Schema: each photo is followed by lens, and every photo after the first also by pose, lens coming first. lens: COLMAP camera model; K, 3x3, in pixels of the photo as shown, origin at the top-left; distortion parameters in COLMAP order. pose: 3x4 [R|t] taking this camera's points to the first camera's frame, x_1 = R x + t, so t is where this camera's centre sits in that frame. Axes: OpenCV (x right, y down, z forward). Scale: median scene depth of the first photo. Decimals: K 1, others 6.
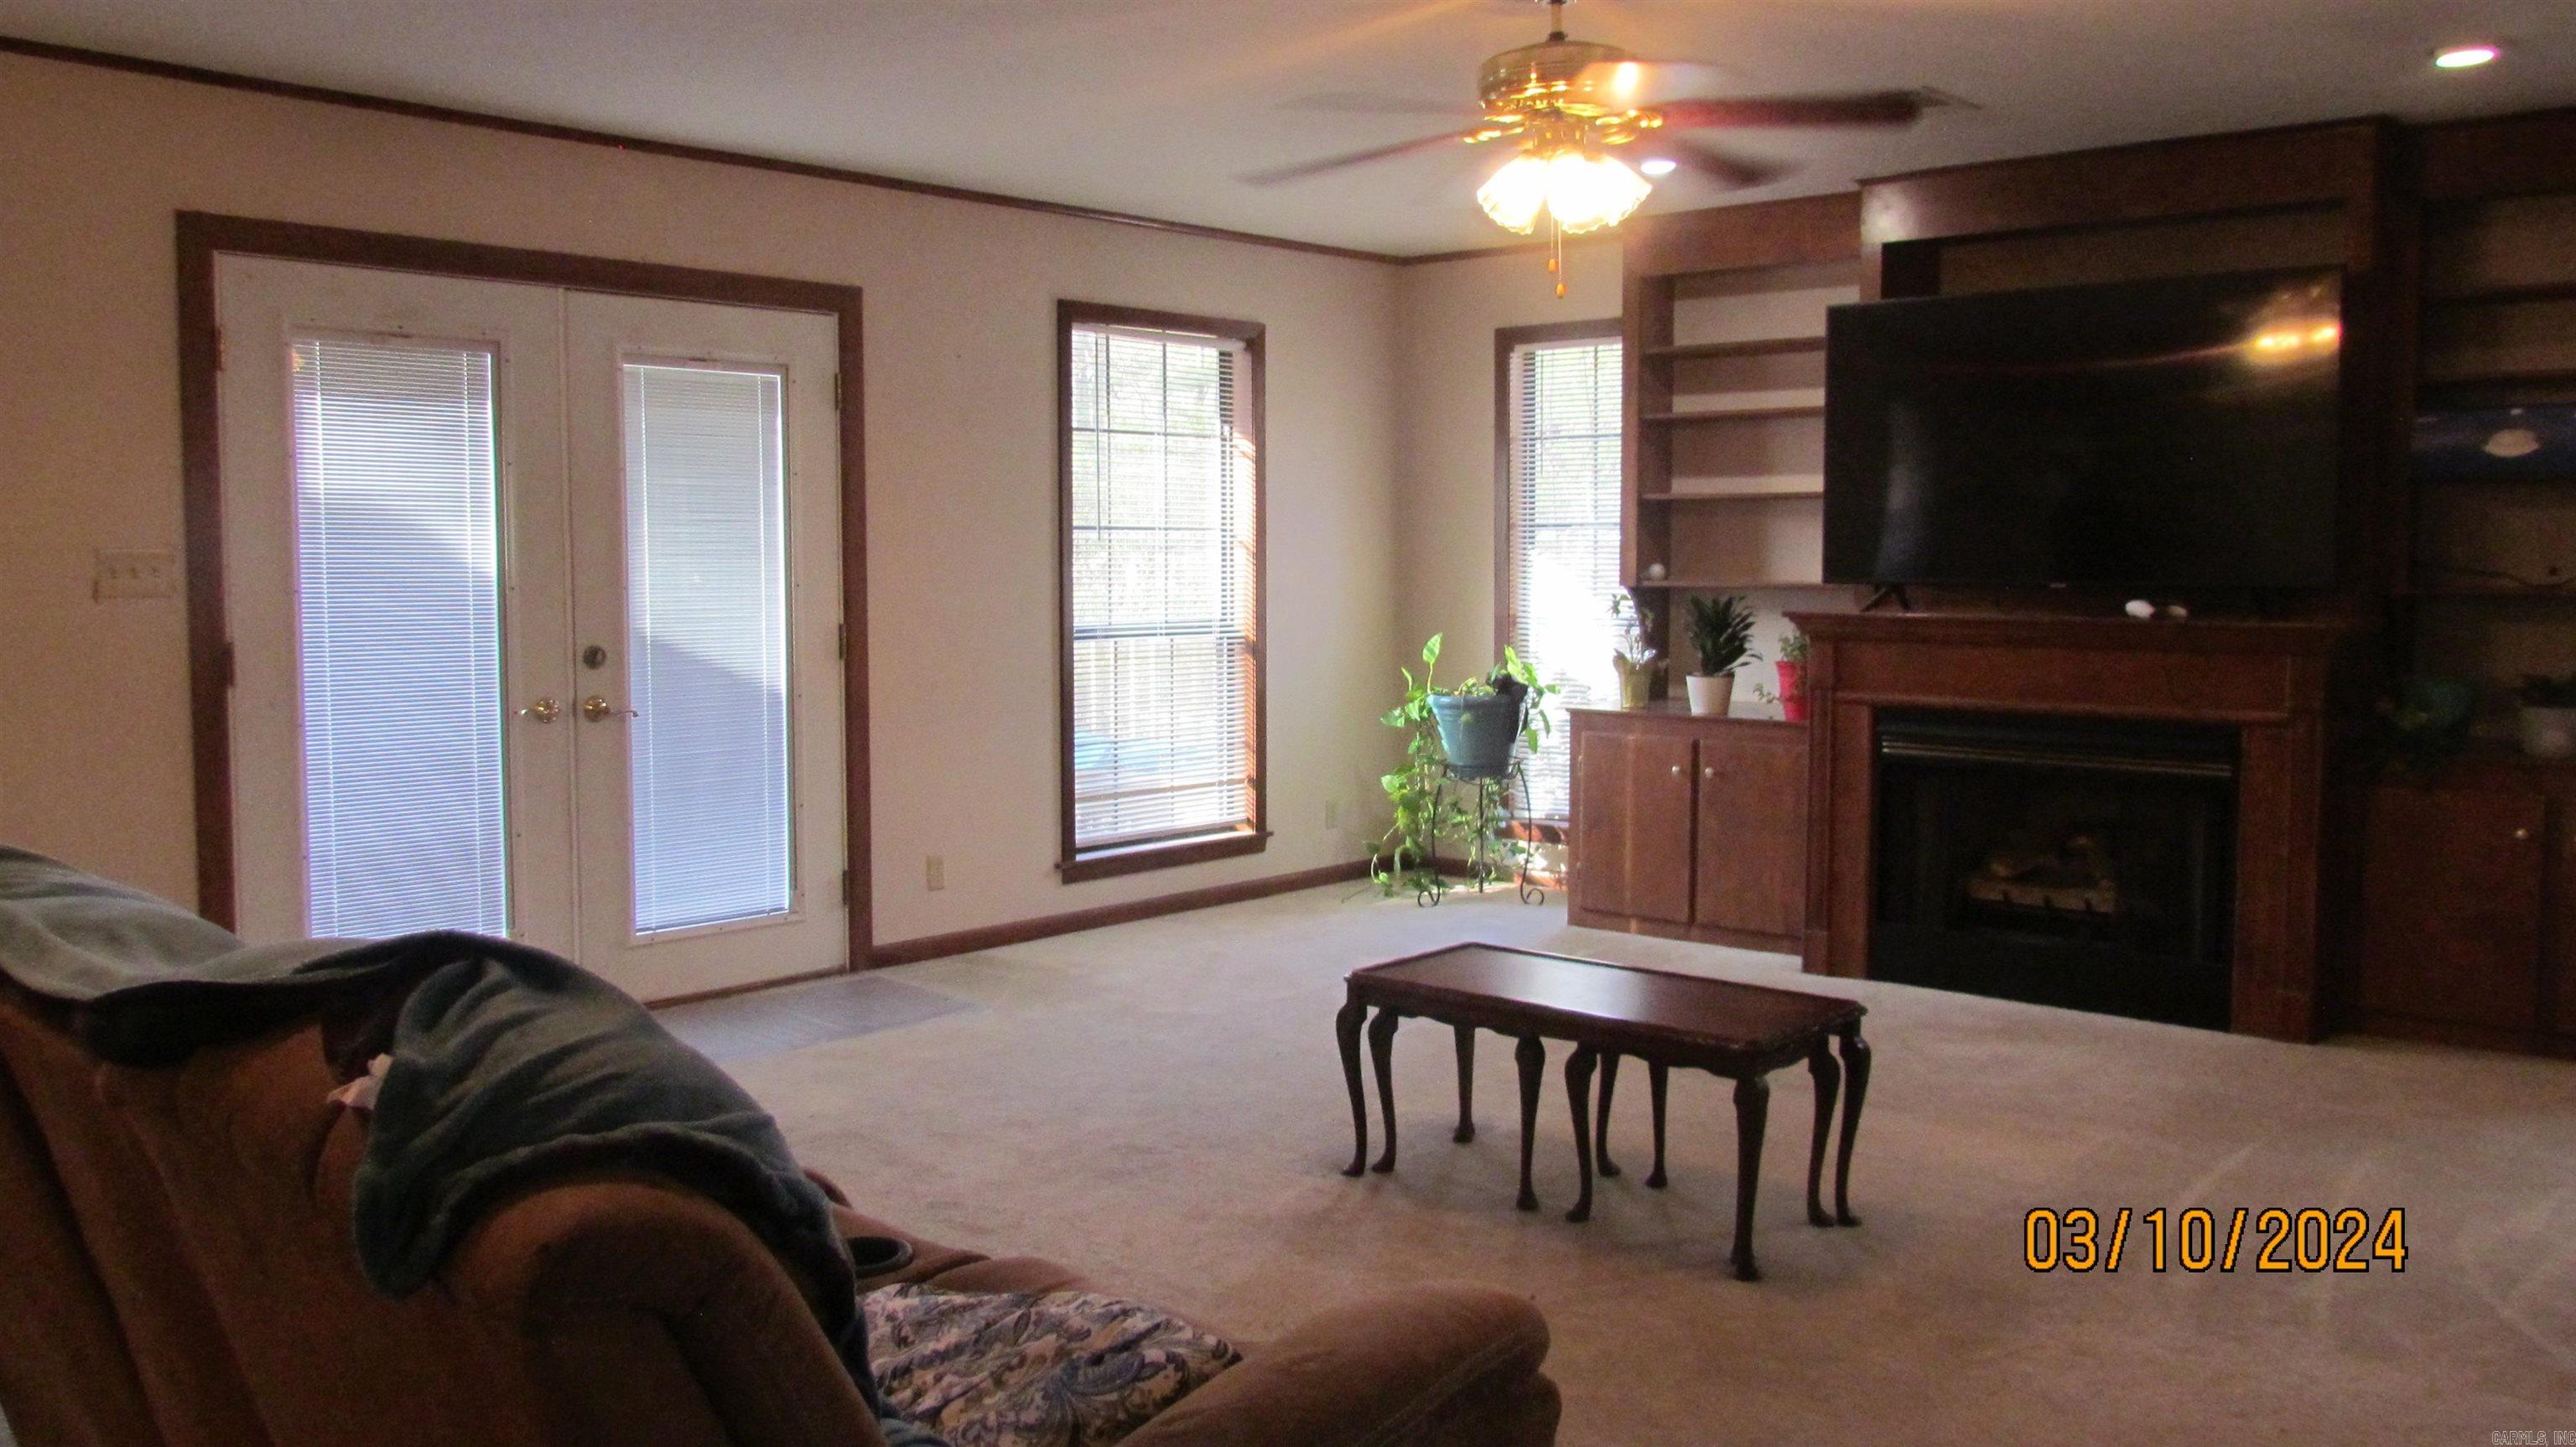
lens RADIAL K [[2146.8, 0, 1273.9], [0, 2146.8, 734.4], [0, 0, 1]] dist [-0.017669, -0.006949]
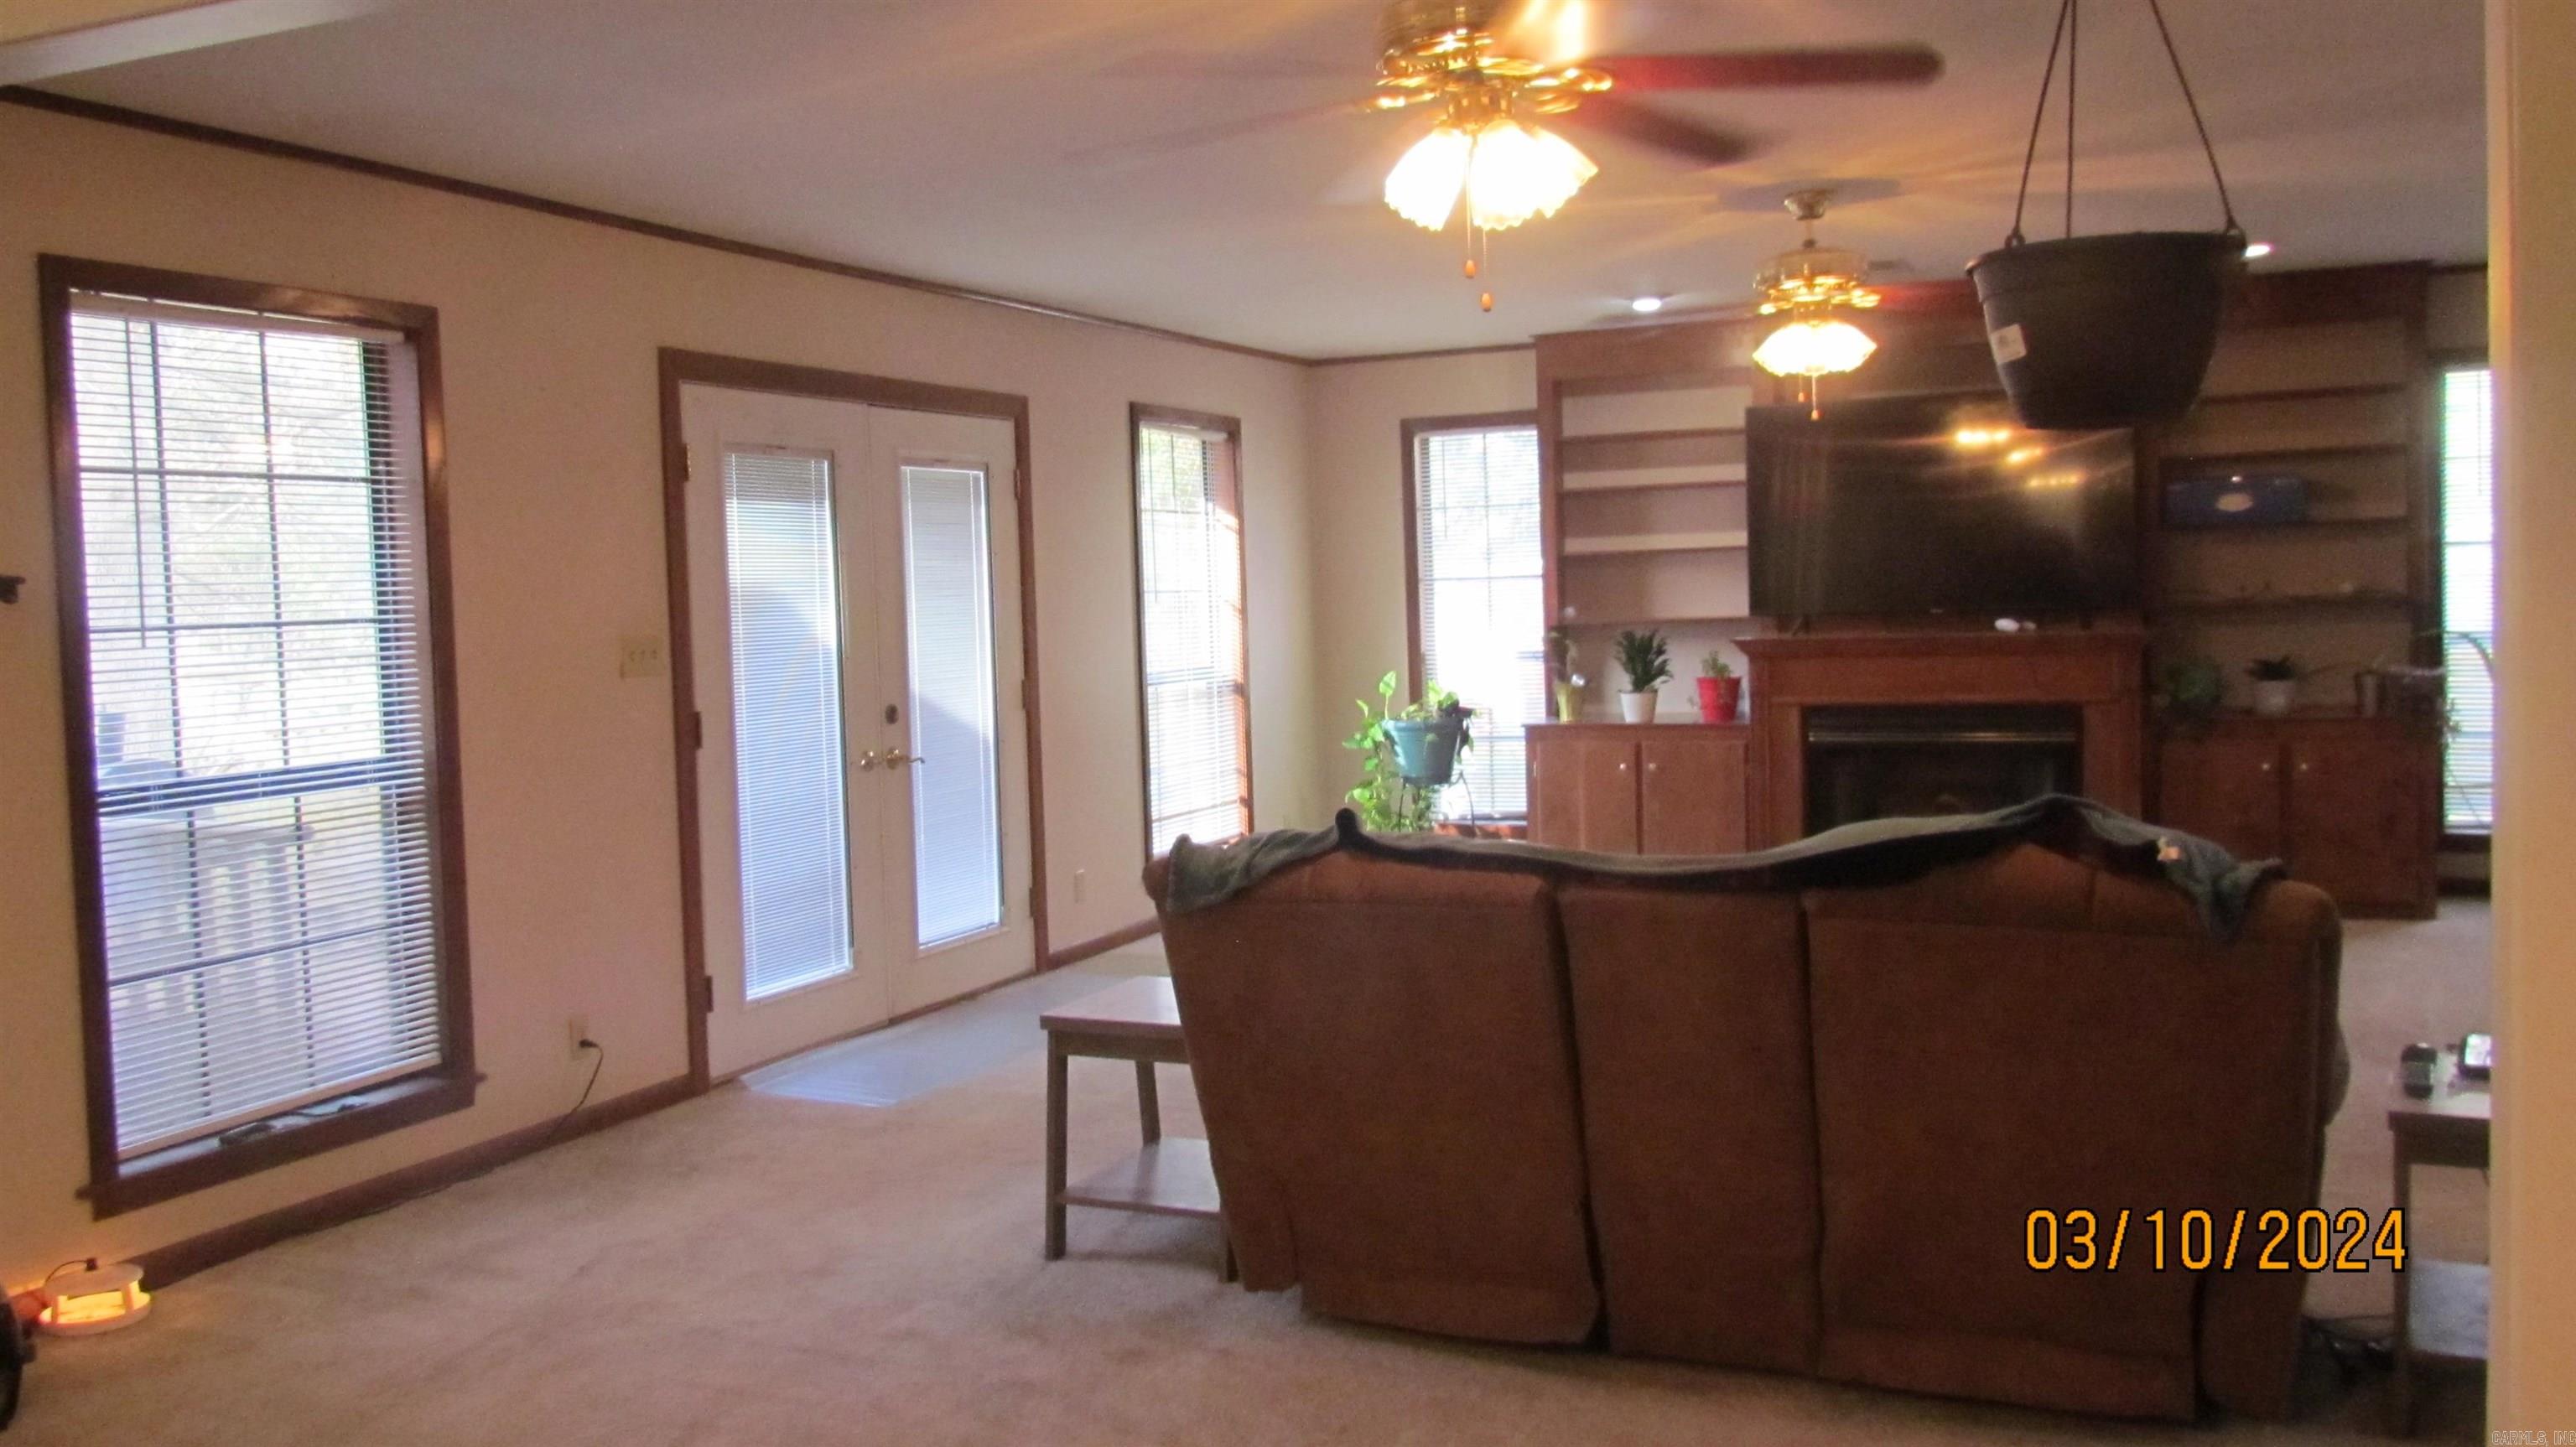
lens RADIAL K [[2146.8, 0, 1273.9], [0, 2146.8, 734.4], [0, 0, 1]] dist [-0.017669, -0.006949]
pose [[0.954174, -0.051718, 0.294748, -0.423617], [0.058893, 0.998144, -0.015514, 0.005243], [-0.293399, 0.032162, 0.955449, -0.173376]]
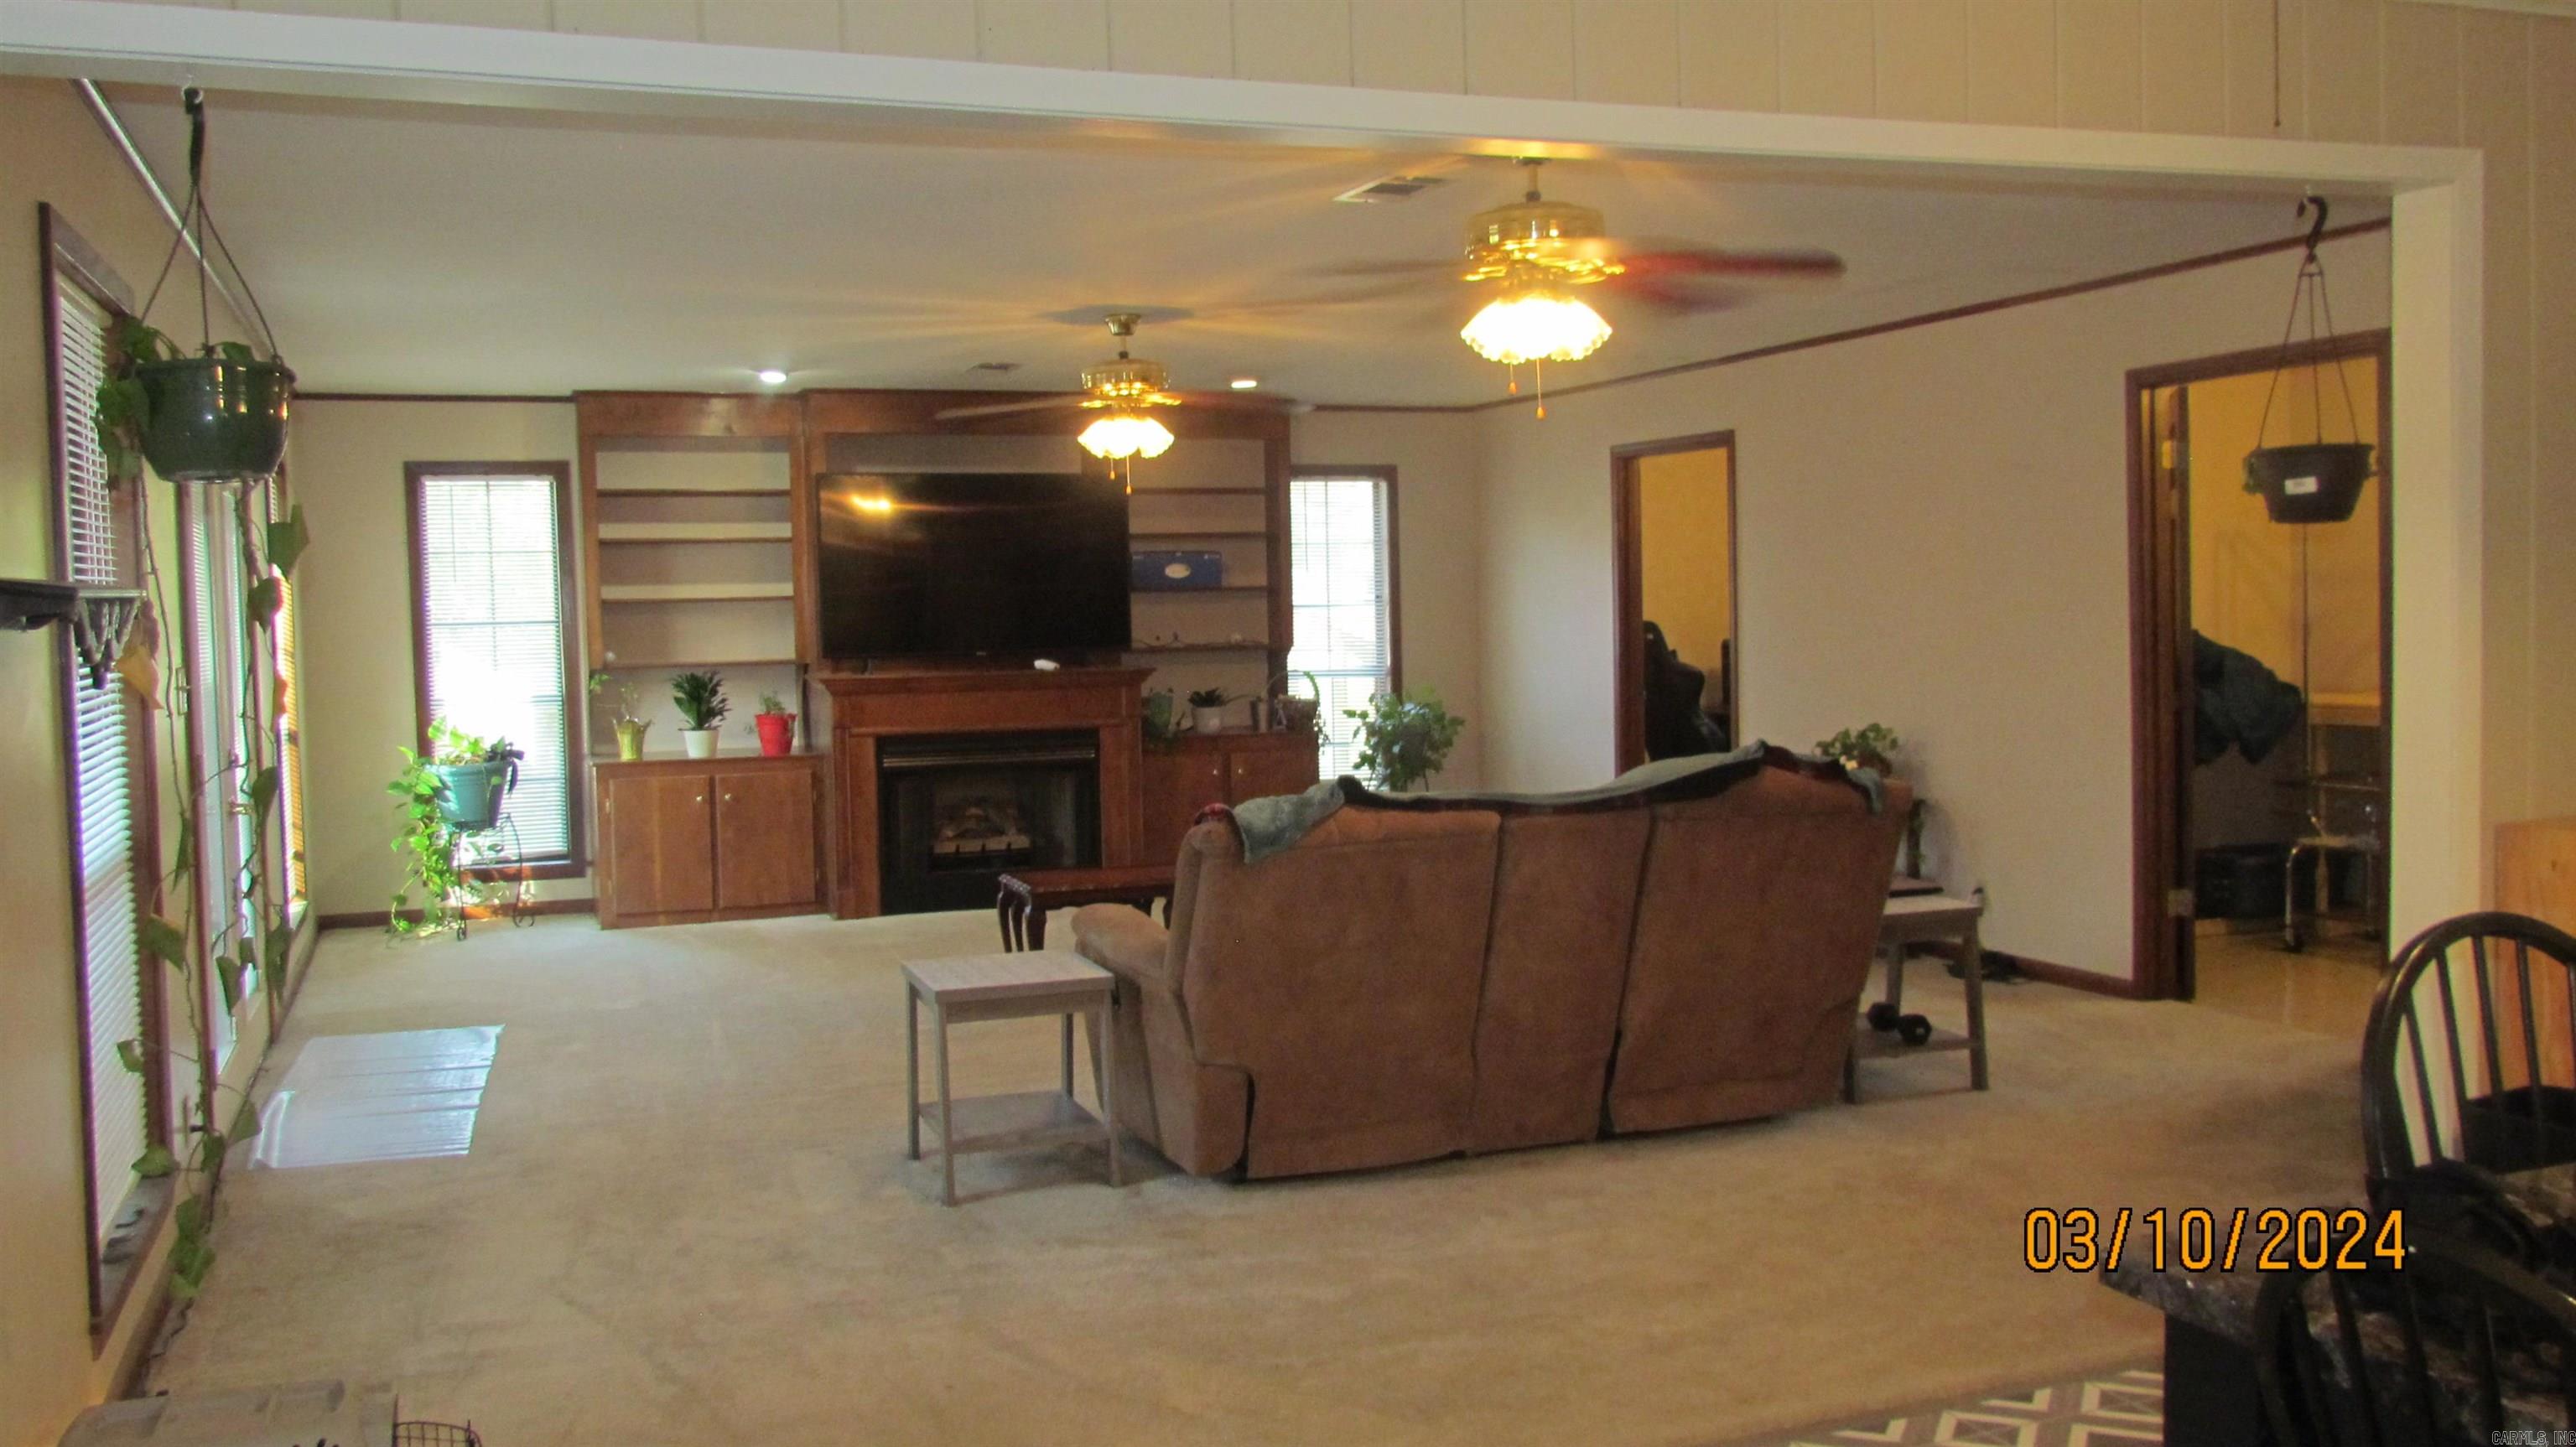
lens RADIAL K [[2138.6, 0, 1289.6], [0, 2138.6, 735.6], [0, 0, 1]] dist [-0.020026, -0.000572]
pose [[0.426845, -0.058523, 0.902429, -0.968558], [0.097363, 0.995077, 0.018479, -0.013420], [-0.899068, 0.079976, 0.430442, 0.076746]]
